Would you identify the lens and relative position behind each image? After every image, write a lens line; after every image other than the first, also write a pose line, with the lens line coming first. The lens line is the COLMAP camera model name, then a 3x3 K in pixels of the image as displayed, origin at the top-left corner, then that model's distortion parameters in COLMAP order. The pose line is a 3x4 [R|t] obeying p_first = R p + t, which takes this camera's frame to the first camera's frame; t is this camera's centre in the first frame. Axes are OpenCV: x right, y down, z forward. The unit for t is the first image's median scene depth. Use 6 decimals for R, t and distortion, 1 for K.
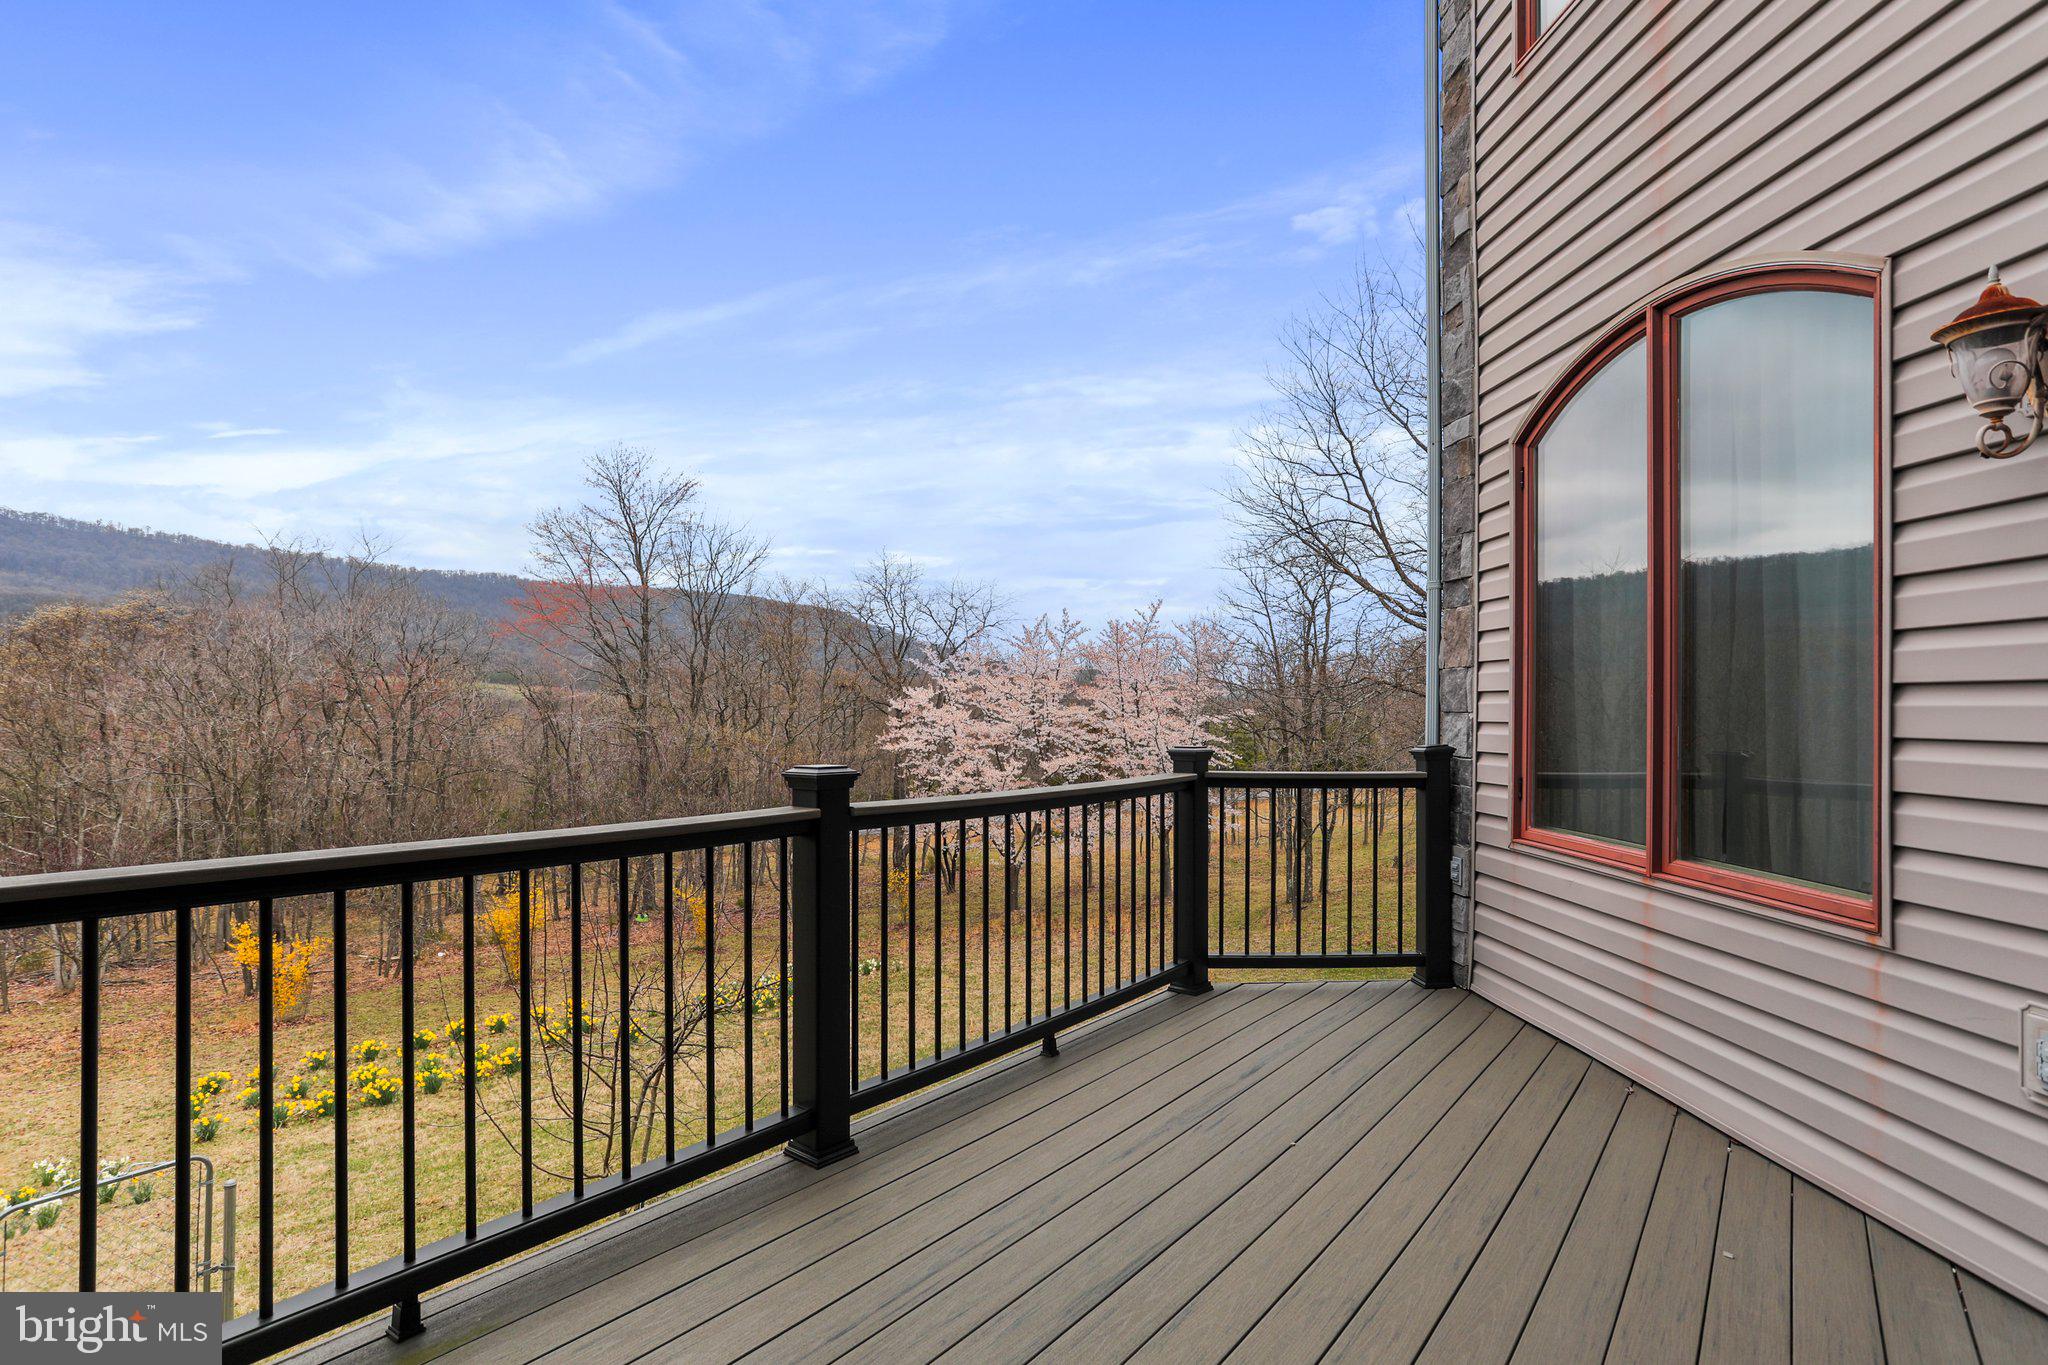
lens RADIAL K [[1008.4, 0, 1019.0], [0, 1008.4, 705.2], [0, 0, 1]] dist [-0.049376, 0.027602]
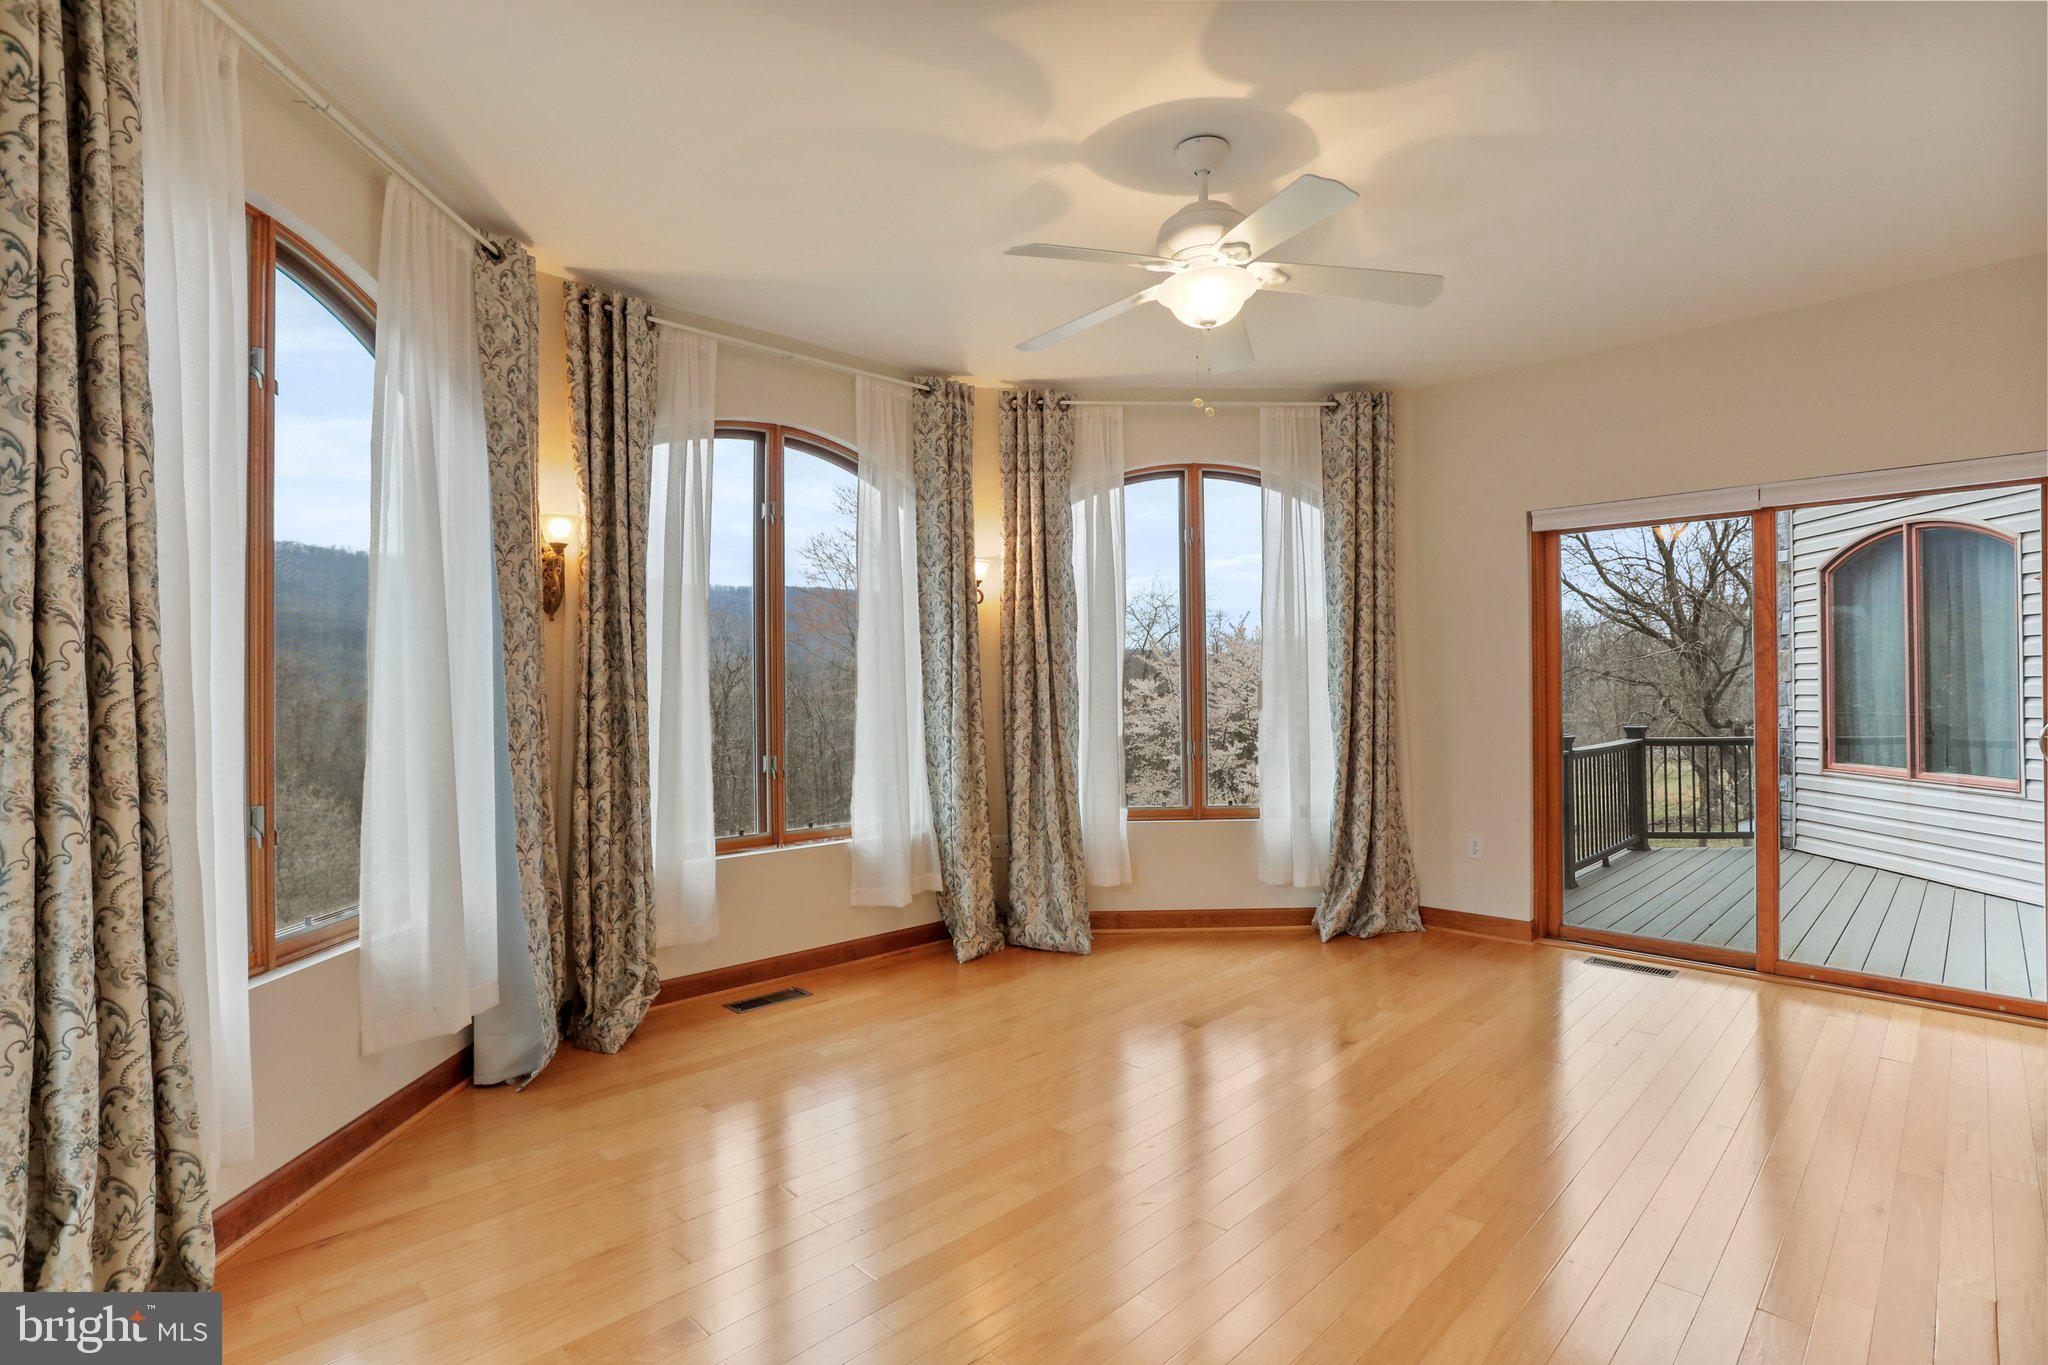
lens RADIAL K [[988.7, 0, 1022.2], [0, 988.7, 688.1], [0, 0, 1]] dist [-0.042246, 0.024305]
pose [[0.993241, -0.016204, -0.114933, -0.850975], [0.015867, 0.999867, -0.003850, -0.044931], [0.114980, 0.002001, 0.993366, -1.089551]]
